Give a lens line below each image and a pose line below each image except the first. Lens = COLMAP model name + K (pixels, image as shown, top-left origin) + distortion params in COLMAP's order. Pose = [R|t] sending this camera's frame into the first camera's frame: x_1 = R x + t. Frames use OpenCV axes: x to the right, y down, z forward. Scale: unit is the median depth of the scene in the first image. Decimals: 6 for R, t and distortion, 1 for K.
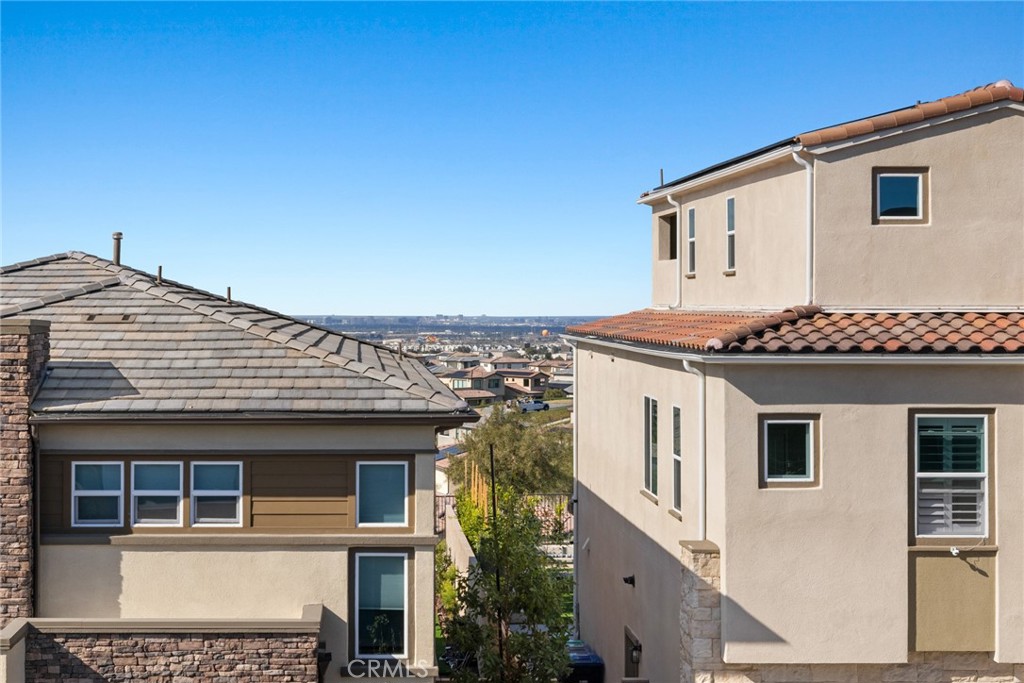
lens RADIAL K [[1606.9, 0, 385.3], [0, 1606.9, 276.4], [0, 0, 1]] dist [0.016138, -0.002046]
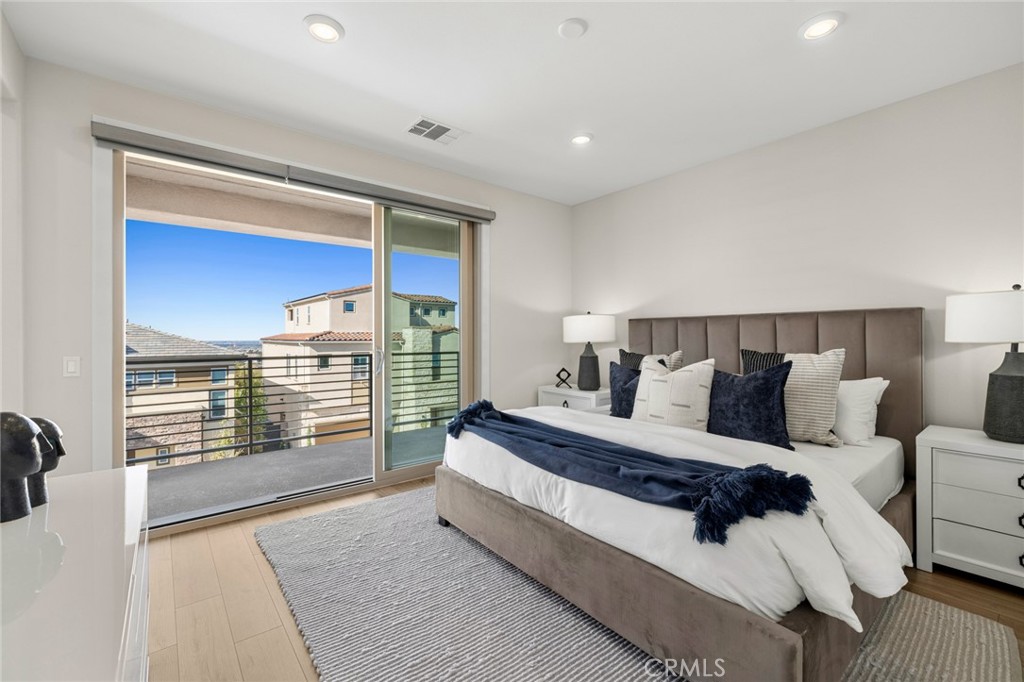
lens RADIAL K [[436.5, 0, 512.0], [0, 436.5, 341.0], [0, 0, 1]] dist [-0.000472, -0.000078]
pose [[0.788129, -0.008047, 0.615458, -0.086742], [-0.008527, 0.999676, 0.023989, 0.013656], [-0.615451, -0.024155, 0.787805, -0.281456]]
